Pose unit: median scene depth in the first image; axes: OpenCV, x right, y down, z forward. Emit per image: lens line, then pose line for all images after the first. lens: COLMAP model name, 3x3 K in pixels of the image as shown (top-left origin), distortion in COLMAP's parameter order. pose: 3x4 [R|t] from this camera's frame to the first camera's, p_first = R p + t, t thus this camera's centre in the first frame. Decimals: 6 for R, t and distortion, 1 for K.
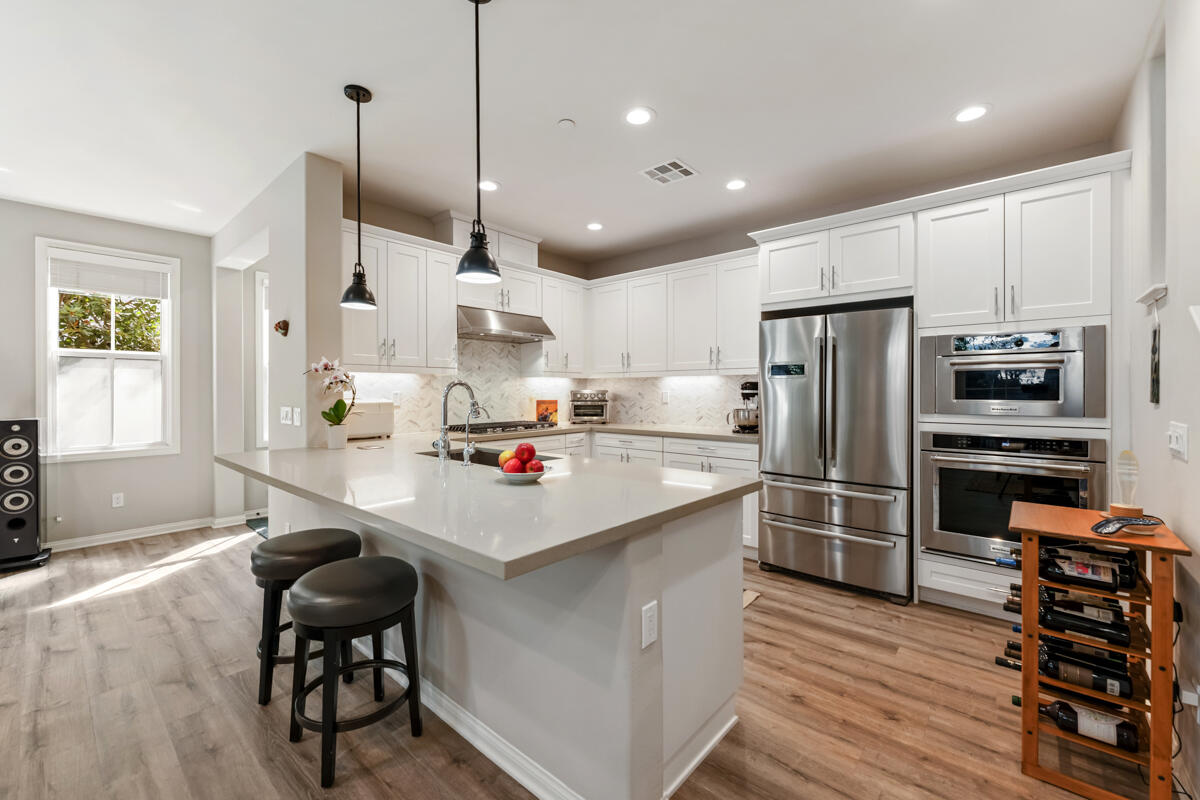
lens RADIAL K [[481.1, 0, 597.8], [0, 481.1, 390.8], [0, 0, 1]] dist [-0.000588, -0.000029]
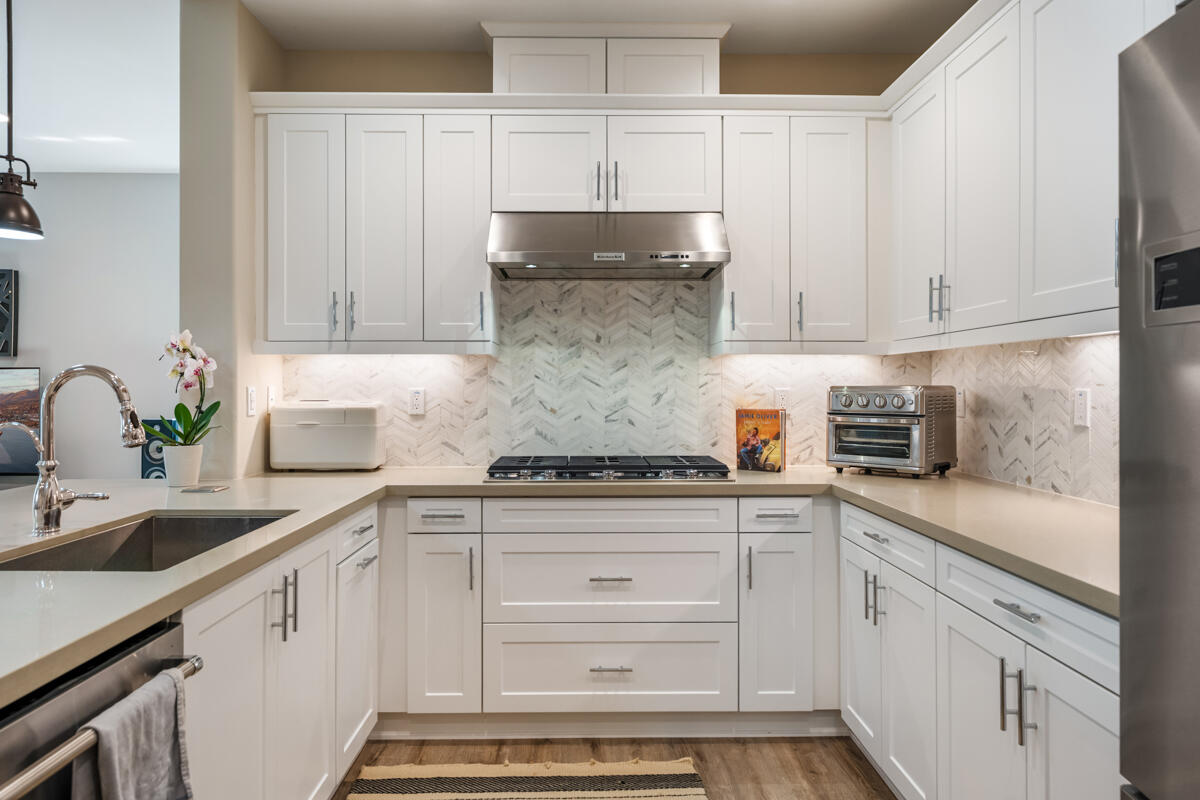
lens RADIAL K [[795.4, 0, 599.2], [0, 795.4, 386.7], [0, 0, 1]] dist [-0.002971, -0.000524]
pose [[0.670813, 0.000566, -0.741626, 0.353812], [-0.001133, 0.999999, -0.000262, -0.000216], [0.741626, 0.001016, 0.670813, 0.499483]]
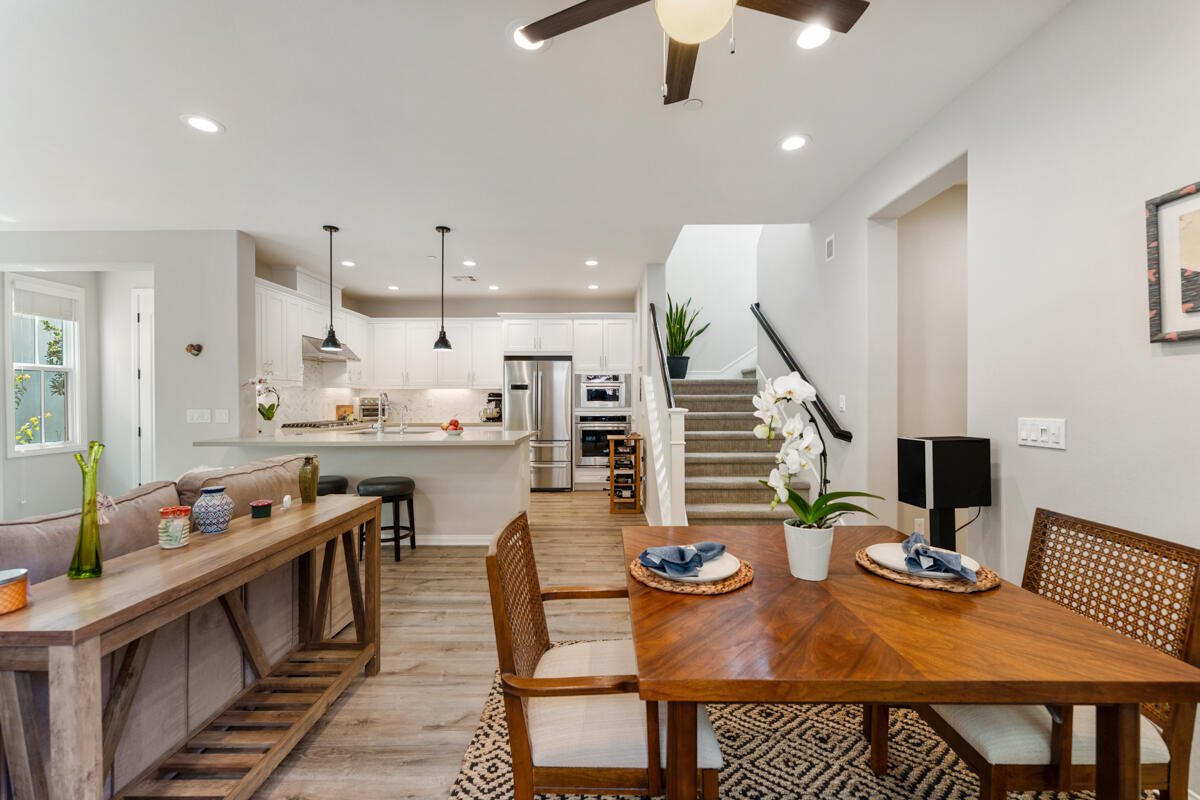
lens RADIAL K [[478.9, 0, 594.3], [0, 478.9, 403.0], [0, 0, 1]] dist [0.001004, 0.000032]
pose [[0.756788, -0.005712, 0.653635, -0.519357], [0.001769, 0.999976, 0.006690, 0.007565], [-0.653658, -0.003907, 0.756780, -0.545100]]
